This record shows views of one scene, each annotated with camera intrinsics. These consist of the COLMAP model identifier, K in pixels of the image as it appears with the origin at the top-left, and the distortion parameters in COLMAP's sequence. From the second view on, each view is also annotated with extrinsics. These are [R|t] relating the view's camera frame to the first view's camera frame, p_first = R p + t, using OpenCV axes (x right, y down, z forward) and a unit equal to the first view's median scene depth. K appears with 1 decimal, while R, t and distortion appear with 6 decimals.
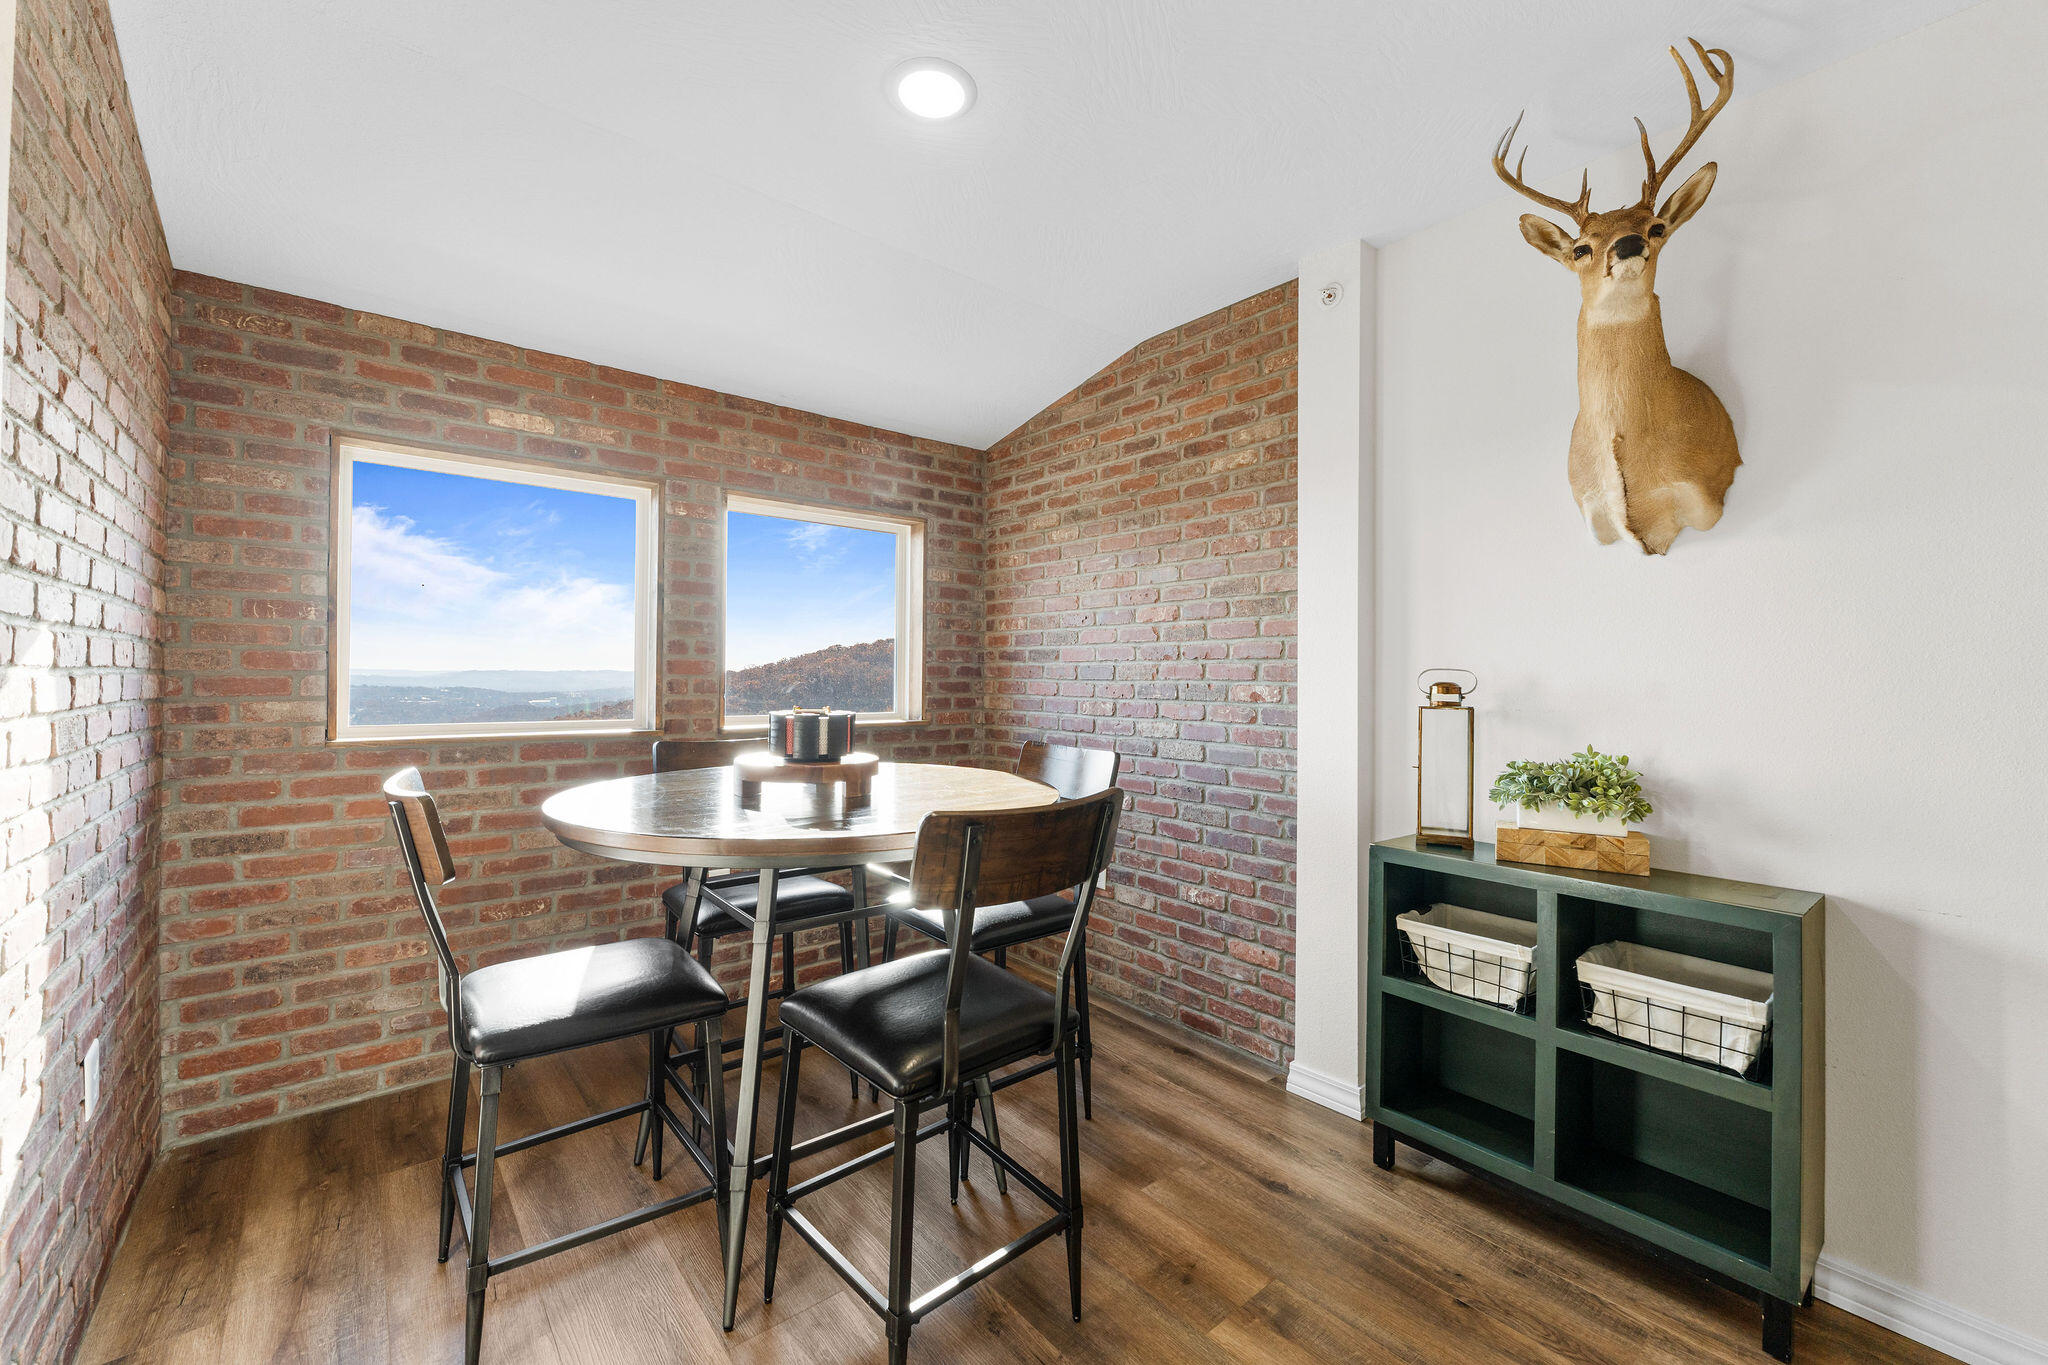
lens RADIAL K [[801.8, 0, 1024.0], [0, 801.8, 682.5], [0, 0, 1]] dist [0.001020, 0.000364]
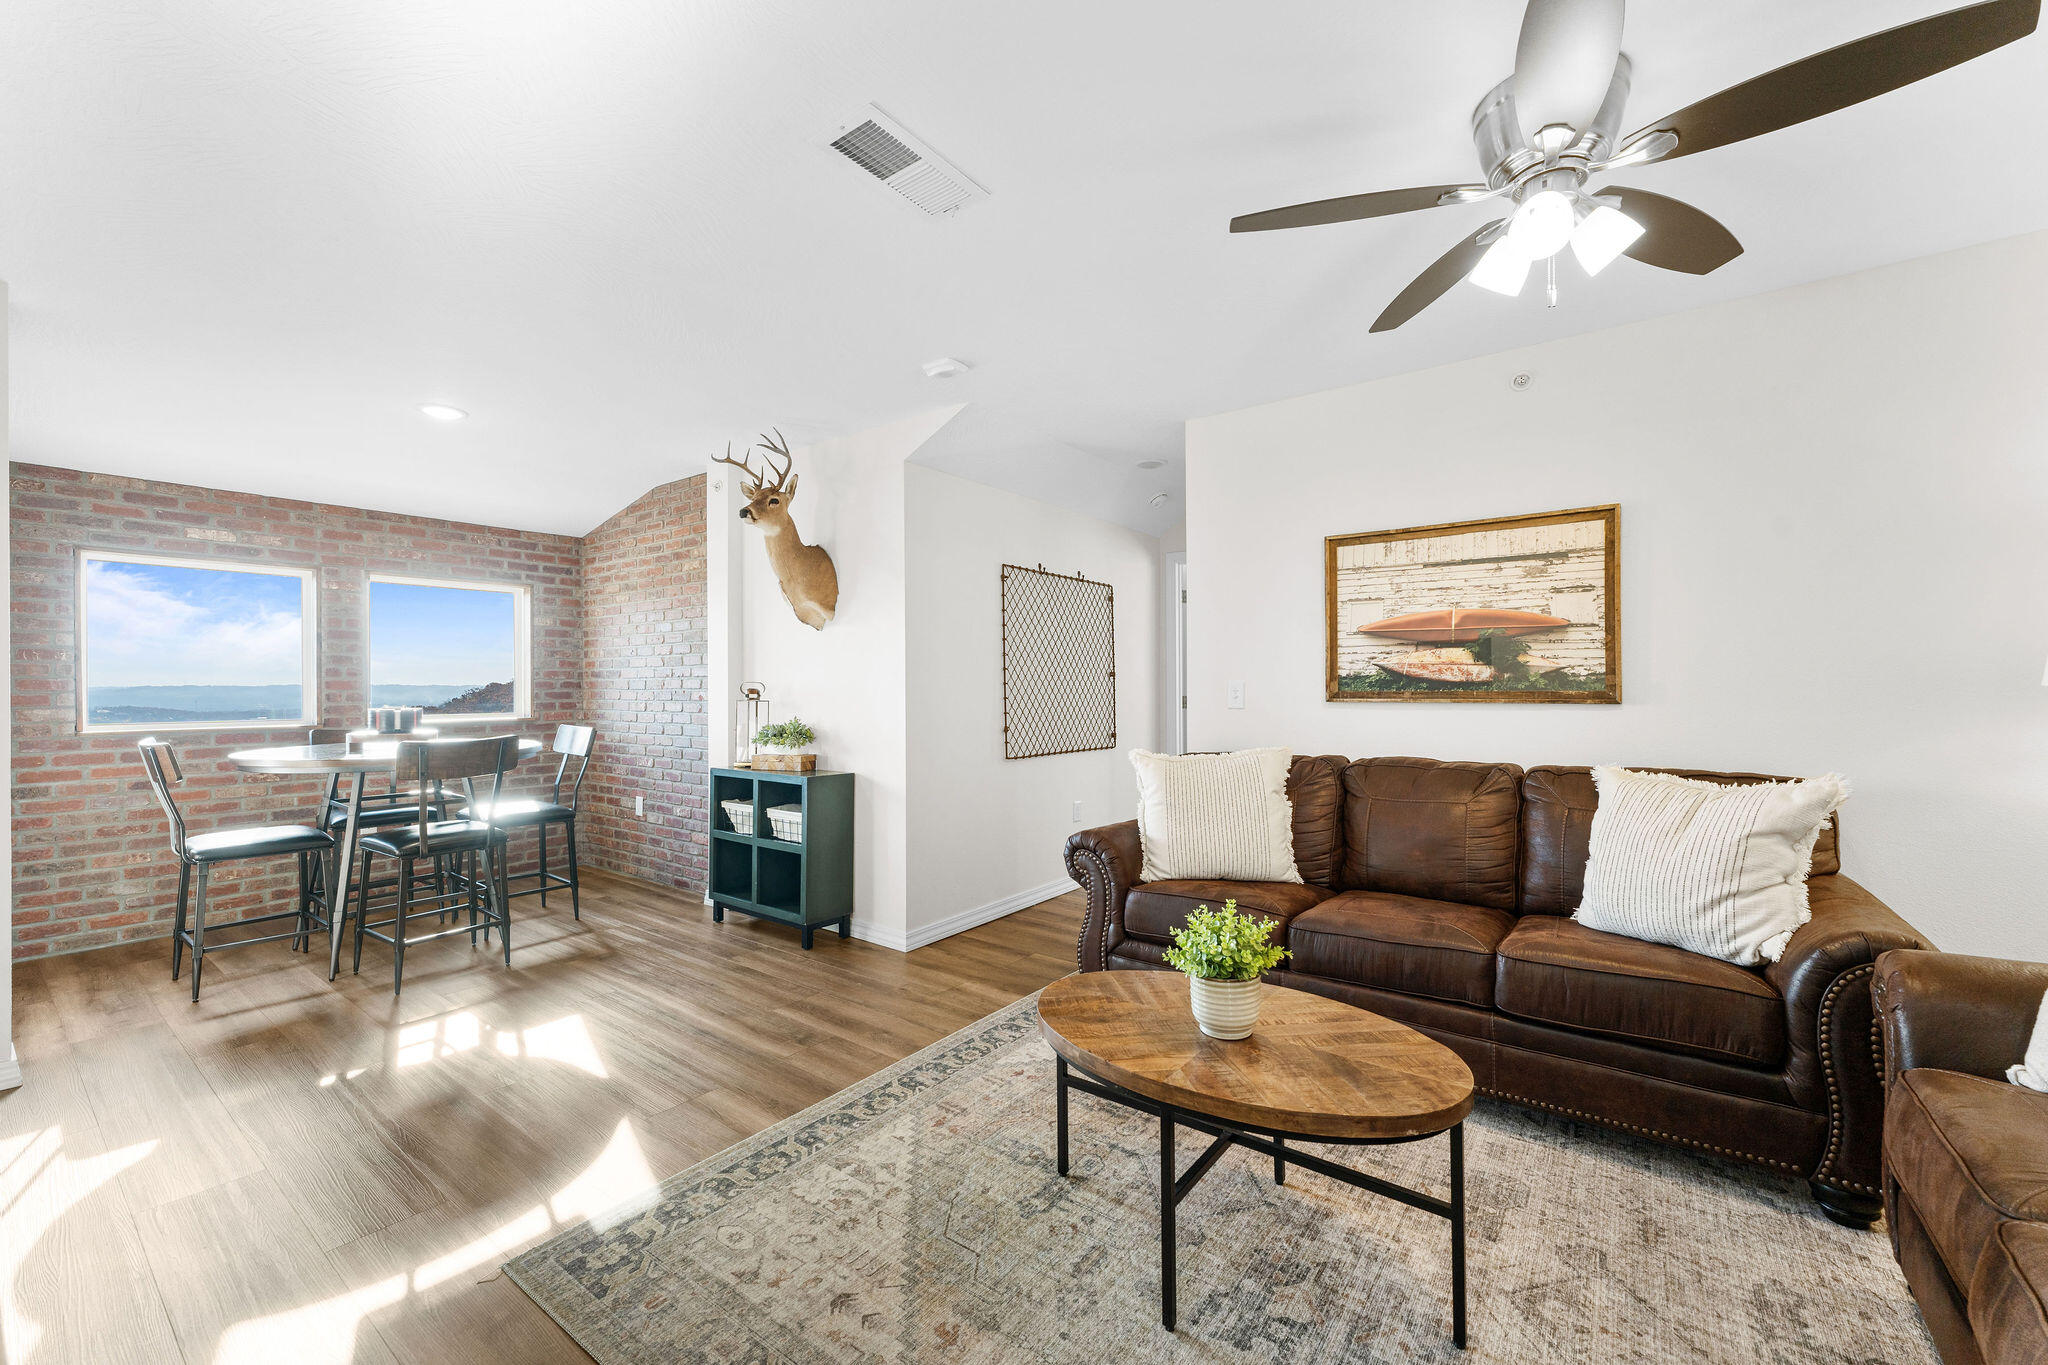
lens RADIAL K [[815.2, 0, 1029.9], [0, 815.2, 696.4], [0, 0, 1]] dist [0.001687, 0.000344]
pose [[0.974757, -0.015698, 0.222715, 0.620898], [0.013961, 0.999859, 0.009371, 0.008282], [-0.222830, -0.006025, 0.974839, -0.992265]]
